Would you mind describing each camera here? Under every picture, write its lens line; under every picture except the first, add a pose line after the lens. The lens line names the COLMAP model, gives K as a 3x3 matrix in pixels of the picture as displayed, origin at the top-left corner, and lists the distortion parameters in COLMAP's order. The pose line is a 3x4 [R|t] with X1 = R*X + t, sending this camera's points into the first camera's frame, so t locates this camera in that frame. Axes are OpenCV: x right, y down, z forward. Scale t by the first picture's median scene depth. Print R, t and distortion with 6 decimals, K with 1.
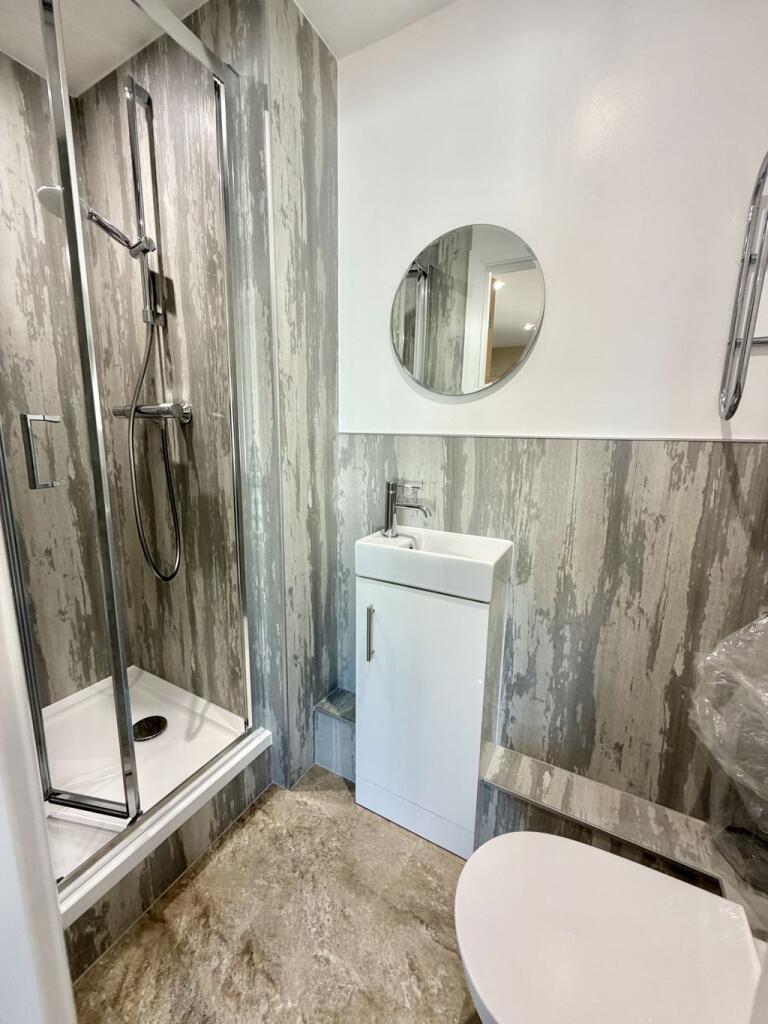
lens RADIAL K [[404.6, 0, 384.0], [0, 404.6, 512.0], [0, 0, 1]] dist [0.000314, -0.000040]
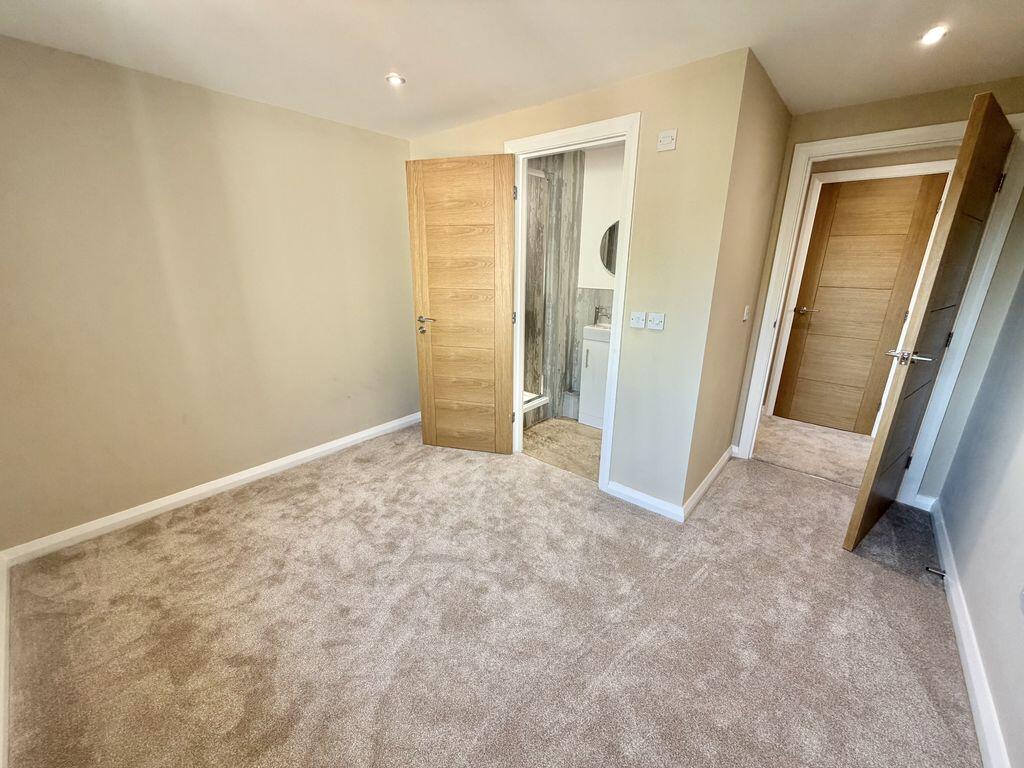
lens RADIAL K [[404.6, 0, 512.0], [0, 404.6, 384.0], [0, 0, 1]] dist [0.000314, -0.000040]
pose [[0.978589, 0.052300, -0.199071, 0.023335], [-0.031071, 0.993631, 0.108311, 0.160737], [0.203467, -0.099807, 0.973981, -1.784092]]
